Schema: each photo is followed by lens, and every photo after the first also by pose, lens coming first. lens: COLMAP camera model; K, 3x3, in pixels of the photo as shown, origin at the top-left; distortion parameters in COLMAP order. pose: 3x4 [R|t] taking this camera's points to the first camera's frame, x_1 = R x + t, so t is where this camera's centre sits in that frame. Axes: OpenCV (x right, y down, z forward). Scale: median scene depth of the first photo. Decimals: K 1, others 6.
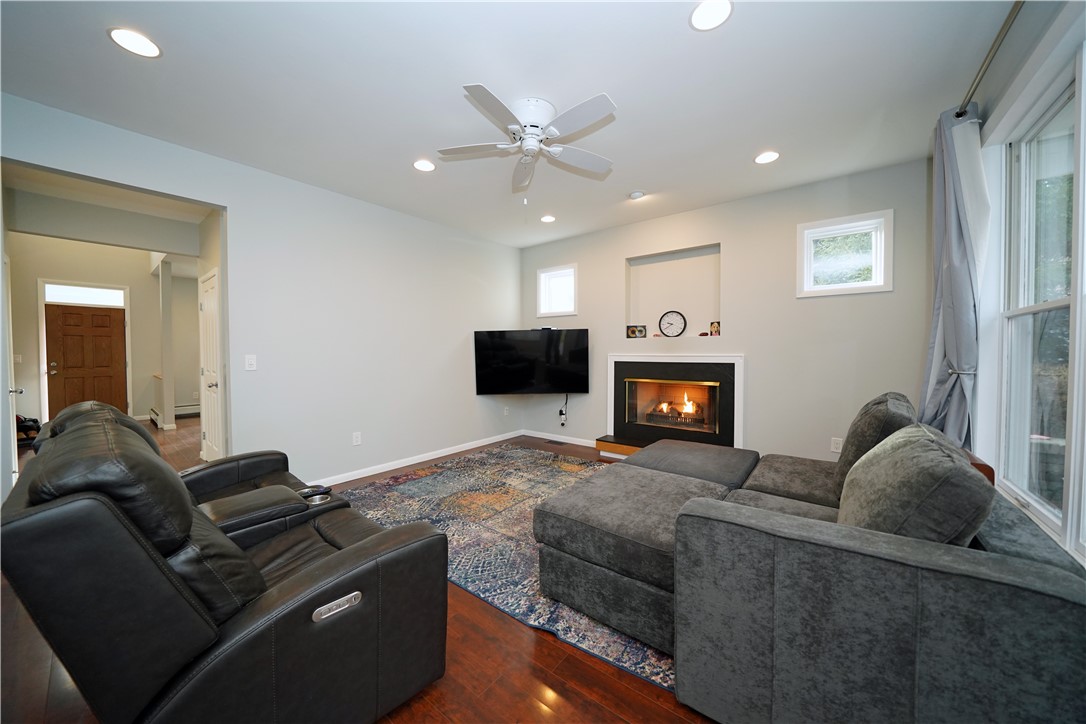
lens RADIAL K [[377.6, 0, 537.9], [0, 377.6, 362.1], [0, 0, 1]] dist [-0.022564, 0.001390]
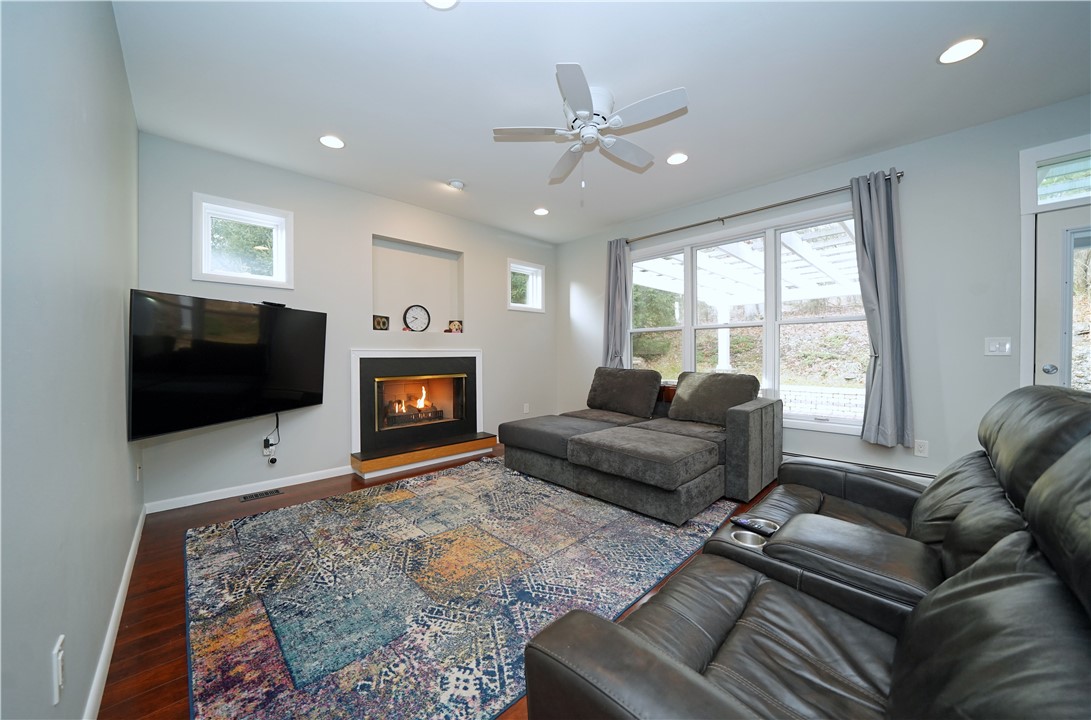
lens RADIAL K [[379.4, 0, 543.2], [0, 379.4, 359.2], [0, 0, 1]] dist [-0.022564, 0.001390]
pose [[0.133360, -0.009169, 0.991025, -0.604292], [0.035636, 0.999355, 0.004451, 0.012311], [-0.990427, 0.034723, 0.133601, 0.582543]]
